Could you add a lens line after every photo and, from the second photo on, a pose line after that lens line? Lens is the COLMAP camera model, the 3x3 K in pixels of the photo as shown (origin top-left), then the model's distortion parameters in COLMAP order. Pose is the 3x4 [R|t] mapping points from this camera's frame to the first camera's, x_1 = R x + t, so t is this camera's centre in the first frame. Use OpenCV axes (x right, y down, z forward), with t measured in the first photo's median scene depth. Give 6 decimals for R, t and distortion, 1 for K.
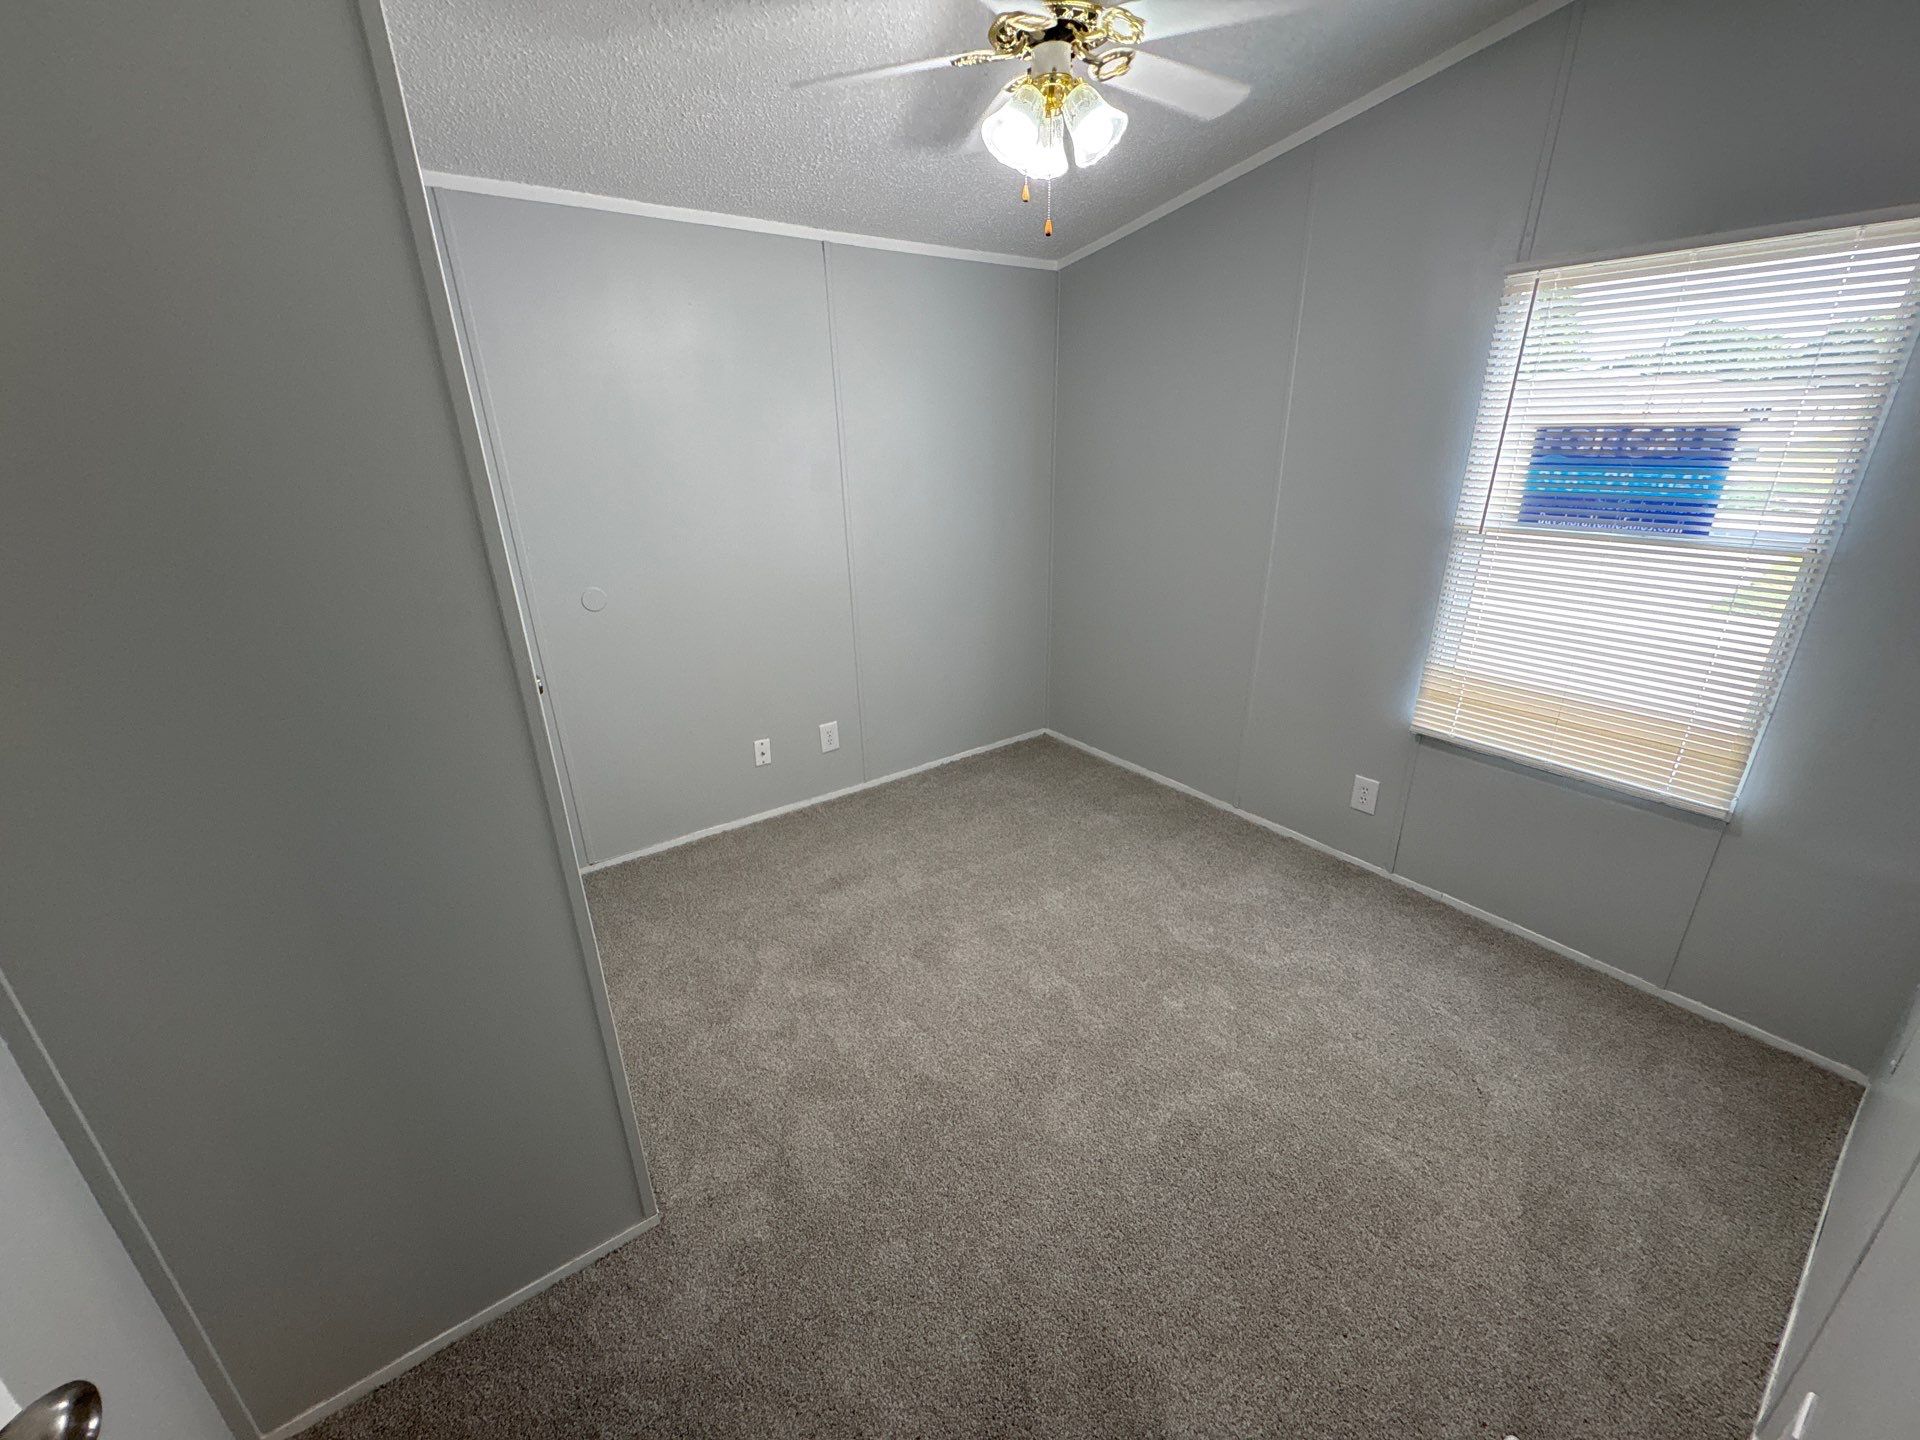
lens RADIAL K [[771.6, 0, 937.6], [0, 771.6, 723.0], [0, 0, 1]] dist [-0.000631, -0.000151]
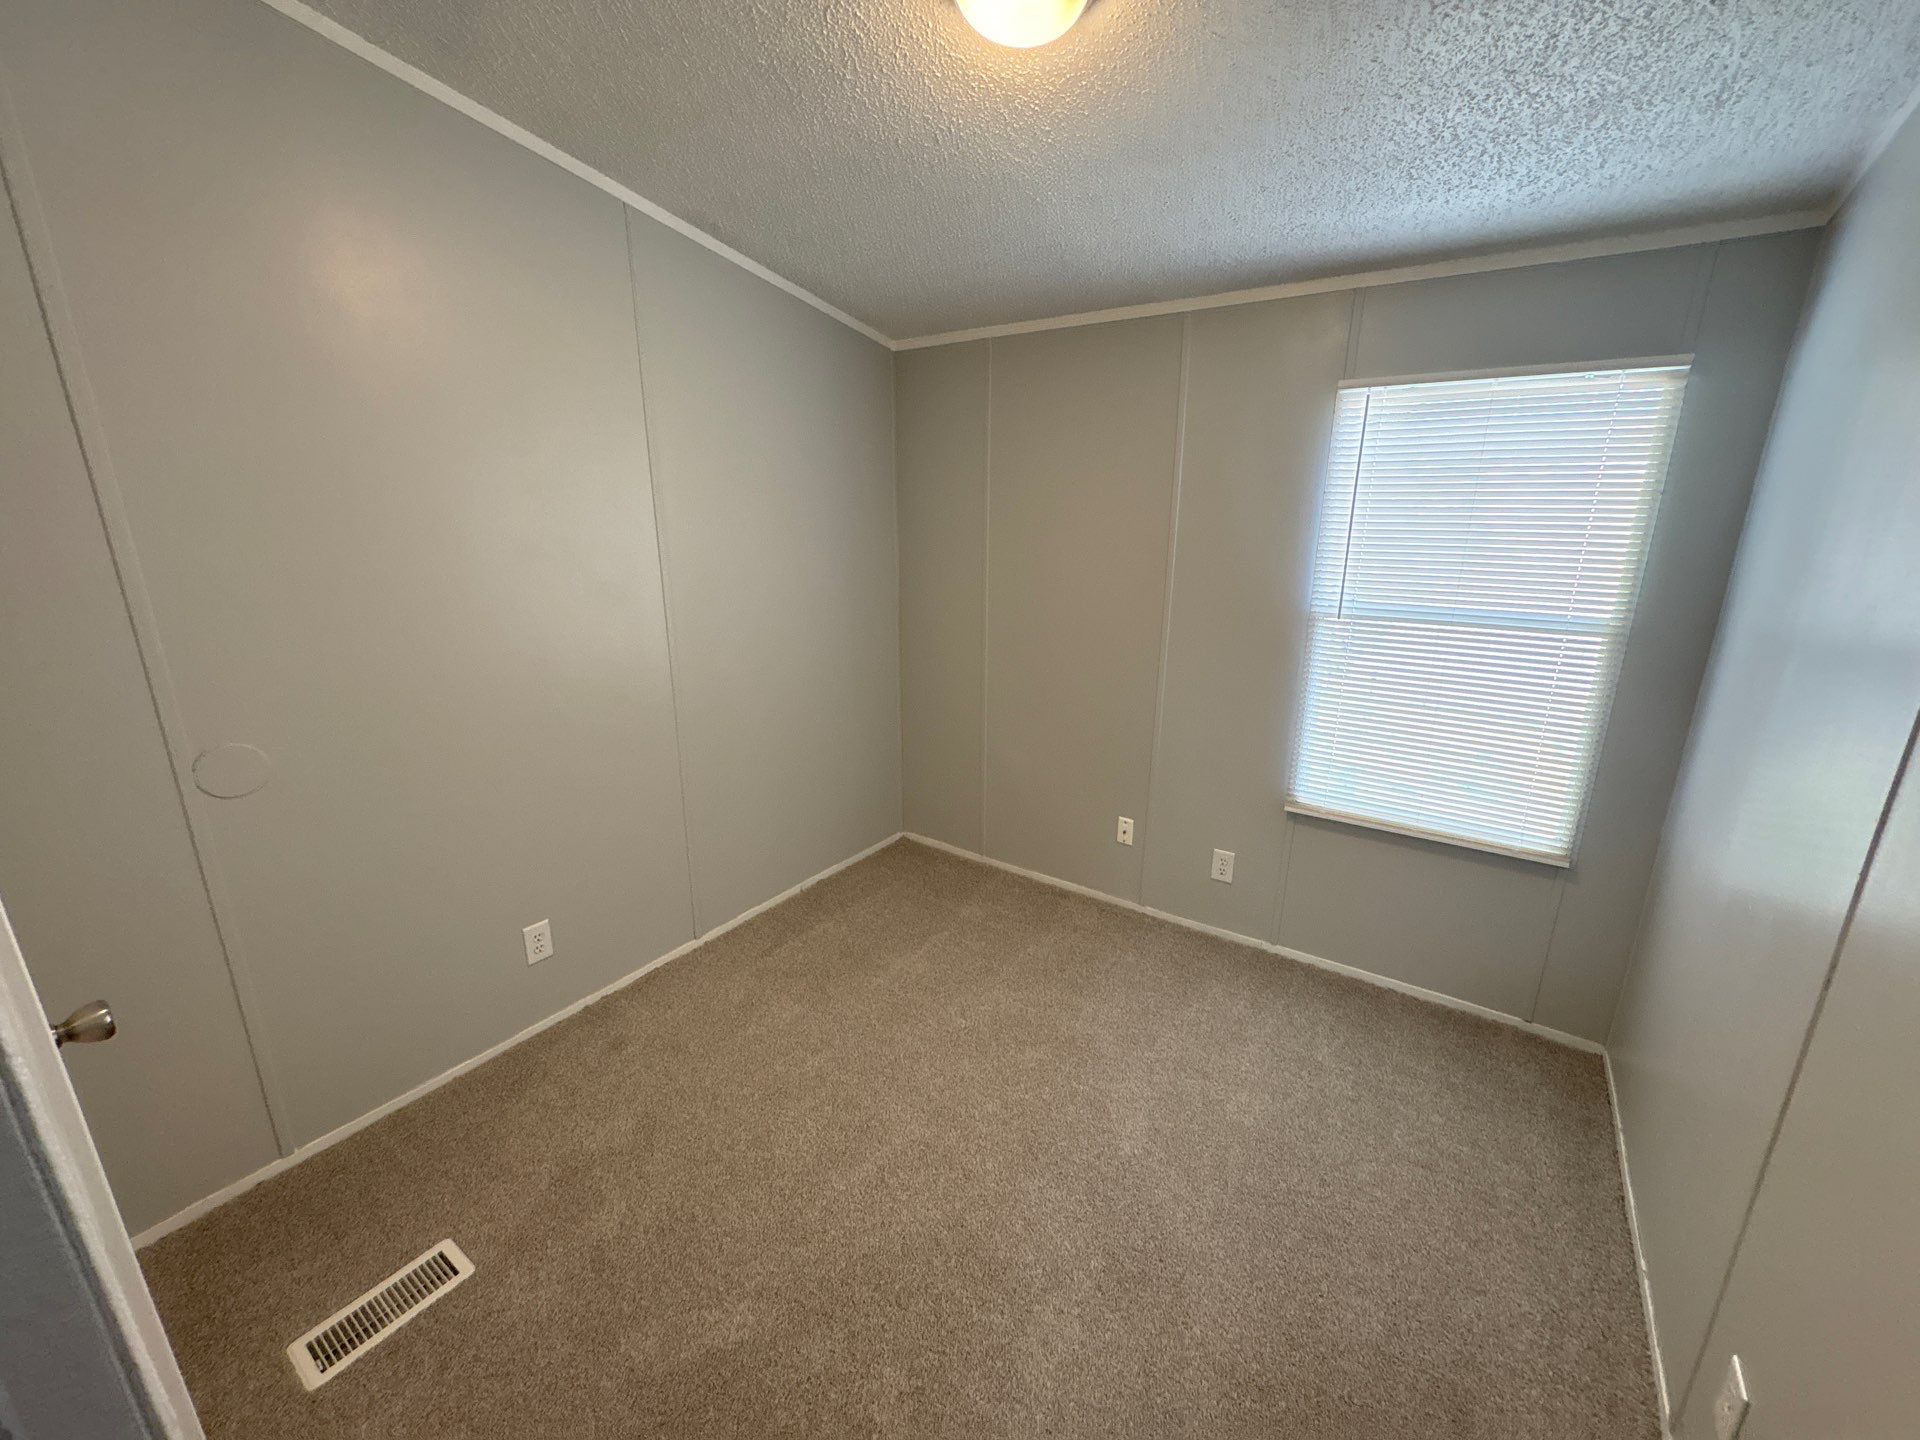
lens RADIAL K [[761.6, 0, 962.2], [0, 761.6, 719.2], [0, 0, 1]] dist [0.000882, 0.000051]
pose [[0.938943, -0.063799, 0.338107, -0.106813], [0.097250, 0.991799, -0.082923, -0.051738], [-0.330044, 0.110741, 0.937447, 0.141543]]
